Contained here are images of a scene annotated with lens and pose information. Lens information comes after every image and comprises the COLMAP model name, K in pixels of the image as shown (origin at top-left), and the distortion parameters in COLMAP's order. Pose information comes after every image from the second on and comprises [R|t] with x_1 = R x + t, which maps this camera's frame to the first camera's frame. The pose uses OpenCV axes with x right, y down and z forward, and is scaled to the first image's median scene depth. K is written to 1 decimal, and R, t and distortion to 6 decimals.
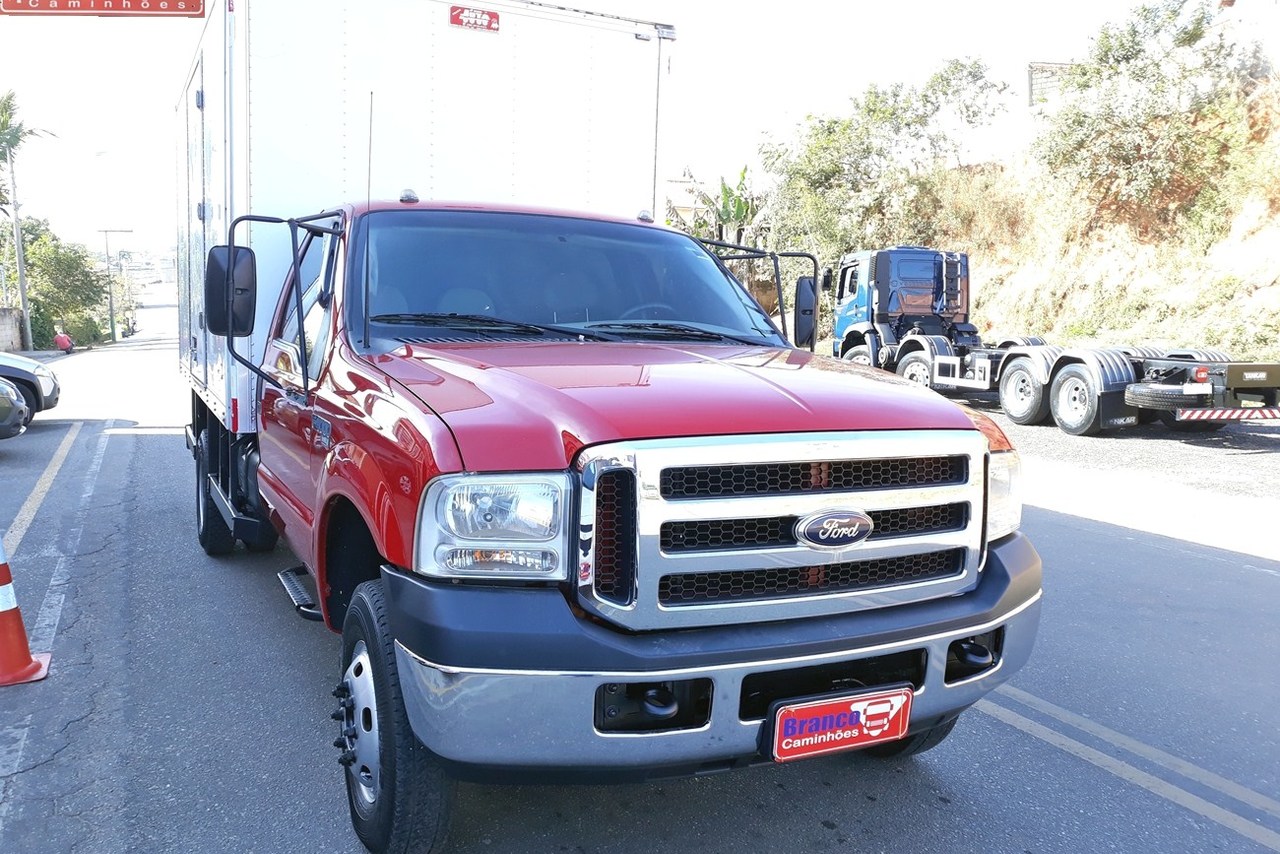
lens RADIAL K [[1070.3, 0, 640.3], [0, 1070.3, 426.0], [0, 0, 1]] dist [0.062774, -0.080819]
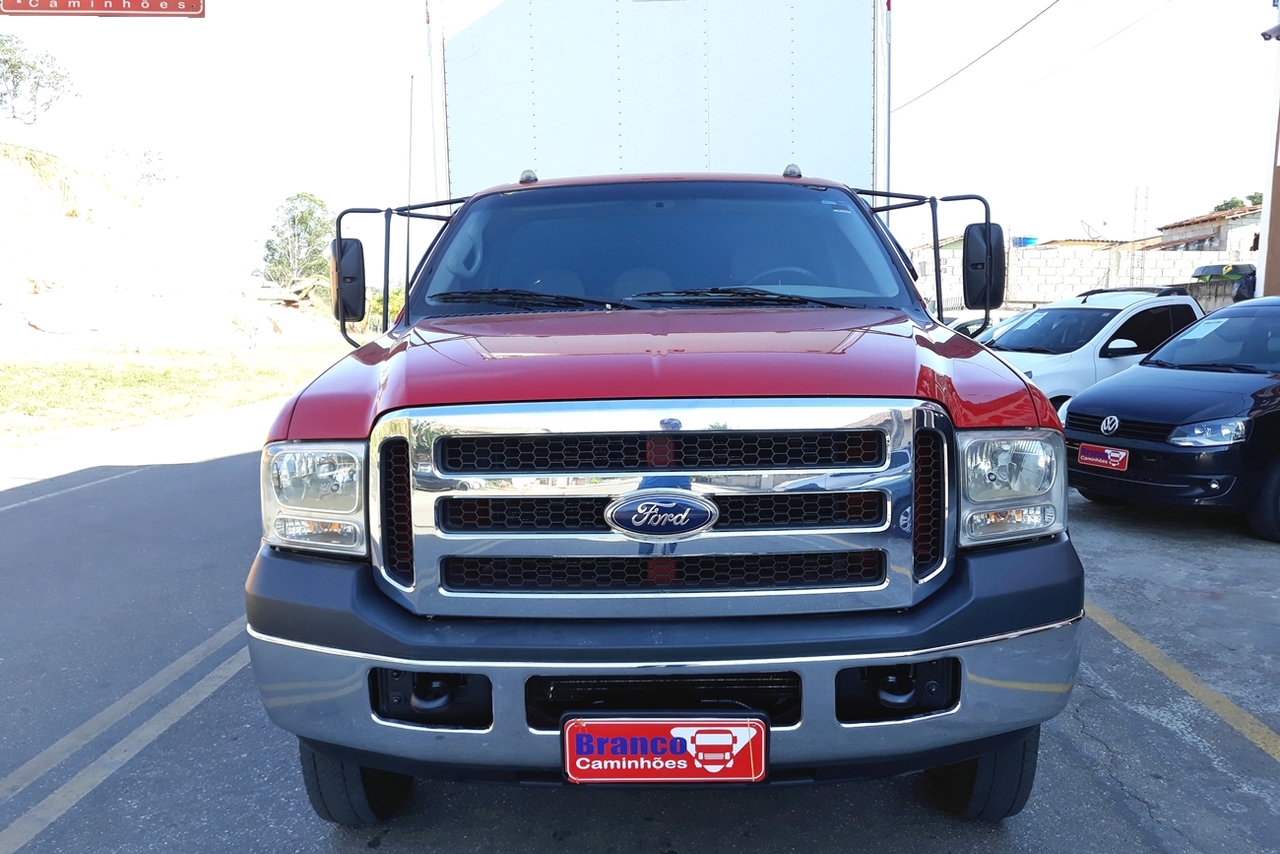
lens RADIAL K [[1070.3, 0, 633.5], [0, 1070.3, 421.9], [0, 0, 1]] dist [0.062774, -0.080819]
pose [[0.880537, 0.003772, -0.473963, 0.556104], [-0.004133, 0.999991, 0.000280, 0.023694], [0.473960, 0.001712, 0.880545, 0.259545]]
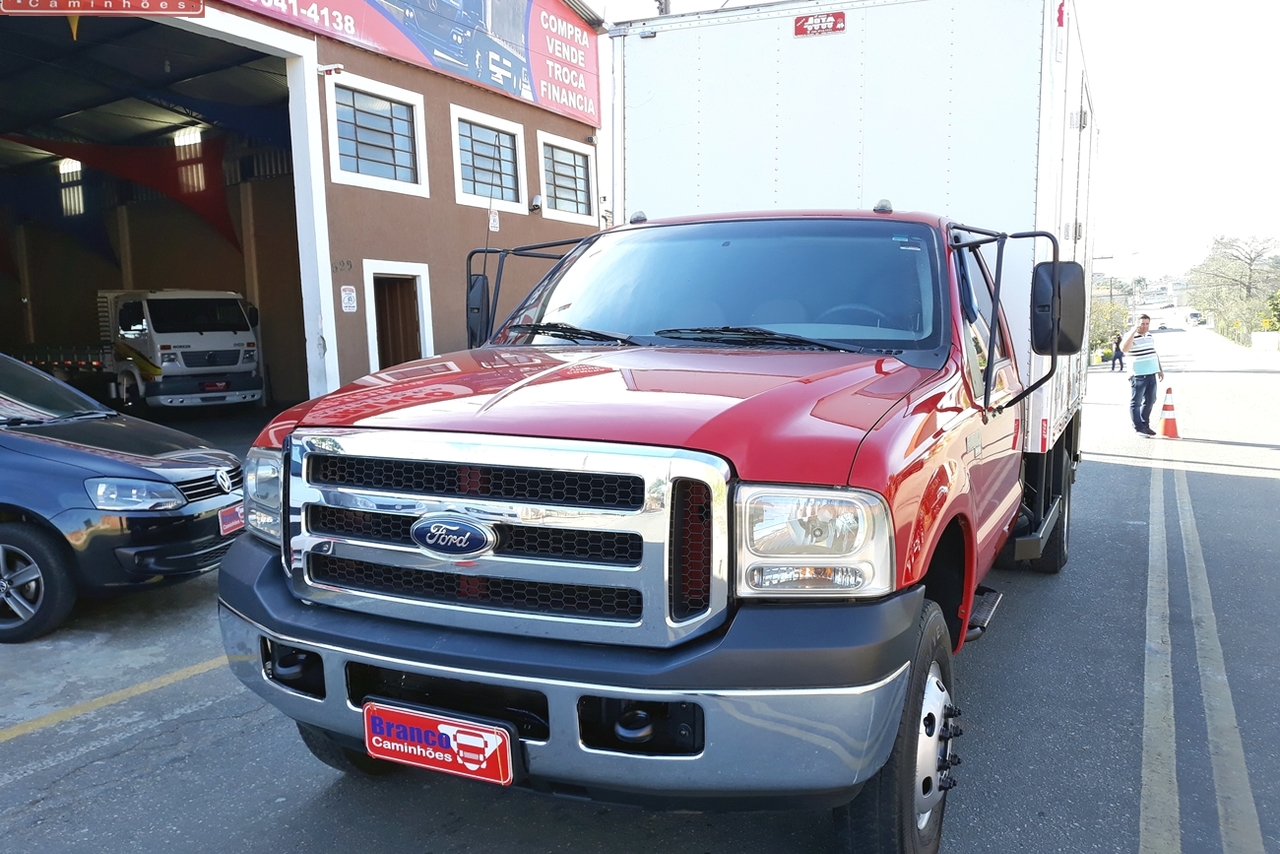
lens RADIAL K [[1070.3, 0, 639.7], [0, 1070.3, 403.0], [0, 0, 1]] dist [0.062774, -0.080819]
pose [[0.622834, 0.038024, -0.781430, 1.021958], [-0.068247, 0.997651, -0.005851, -0.027141], [0.779372, 0.056974, 0.623966, 0.531054]]
